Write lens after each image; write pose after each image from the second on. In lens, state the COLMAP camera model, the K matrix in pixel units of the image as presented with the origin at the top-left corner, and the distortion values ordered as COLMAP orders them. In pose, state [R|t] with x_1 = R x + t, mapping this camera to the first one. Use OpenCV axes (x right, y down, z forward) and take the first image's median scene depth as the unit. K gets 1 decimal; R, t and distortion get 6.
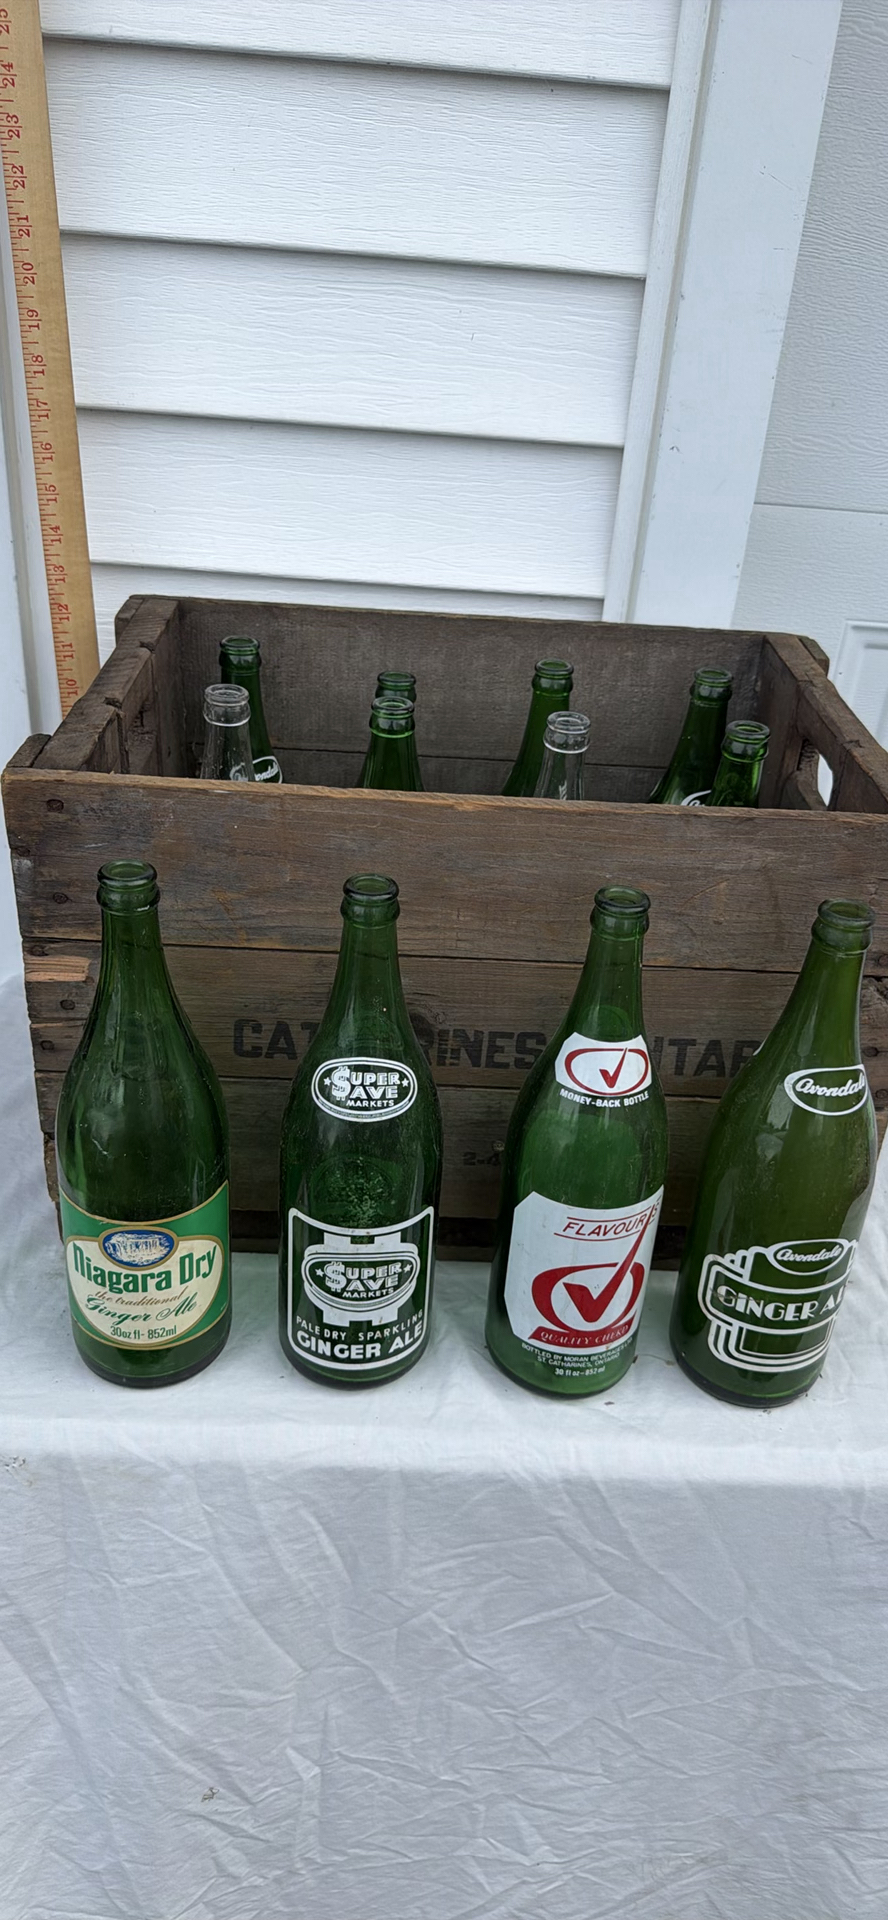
lens RADIAL K [[1399.0, 0, 445.0], [0, 1399.0, 956.3], [0, 0, 1]] dist [0.031772, -0.038060]
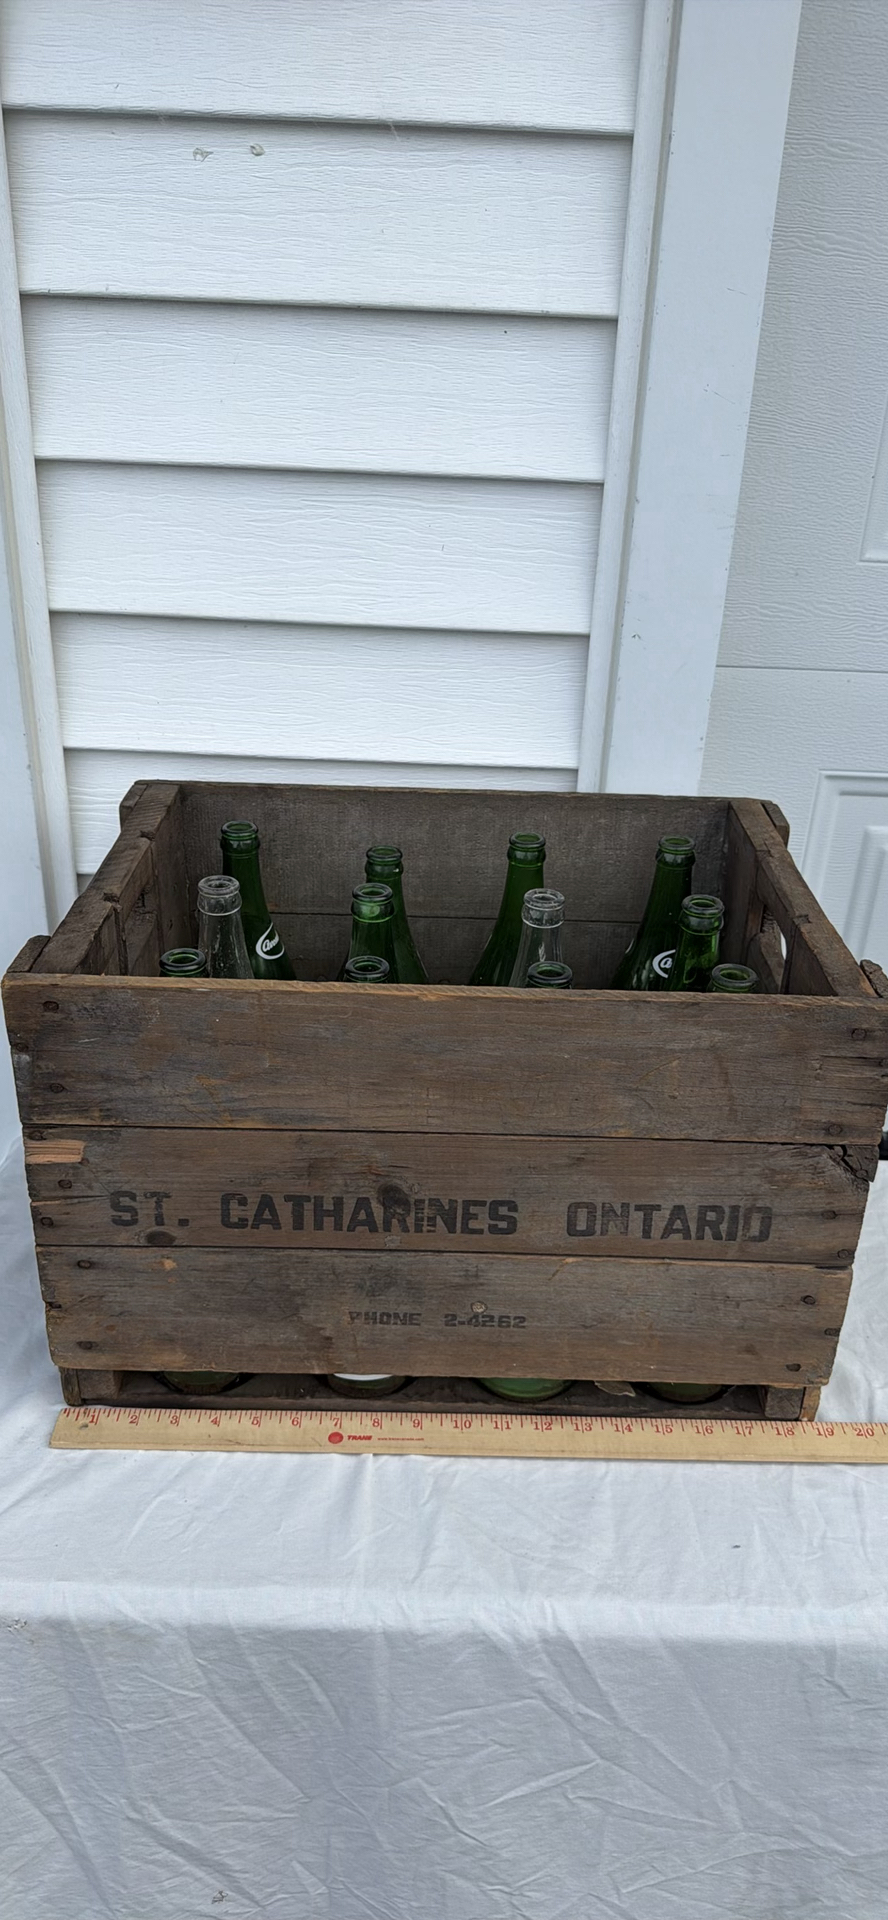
lens RADIAL K [[1399.0, 0, 436.6], [0, 1399.0, 945.9], [0, 0, 1]] dist [0.031772, -0.038060]
pose [[0.999047, -0.022184, -0.037595, 0.054630], [0.019596, 0.997502, -0.067862, -0.064998], [0.039006, 0.067061, 0.996986, -0.065229]]
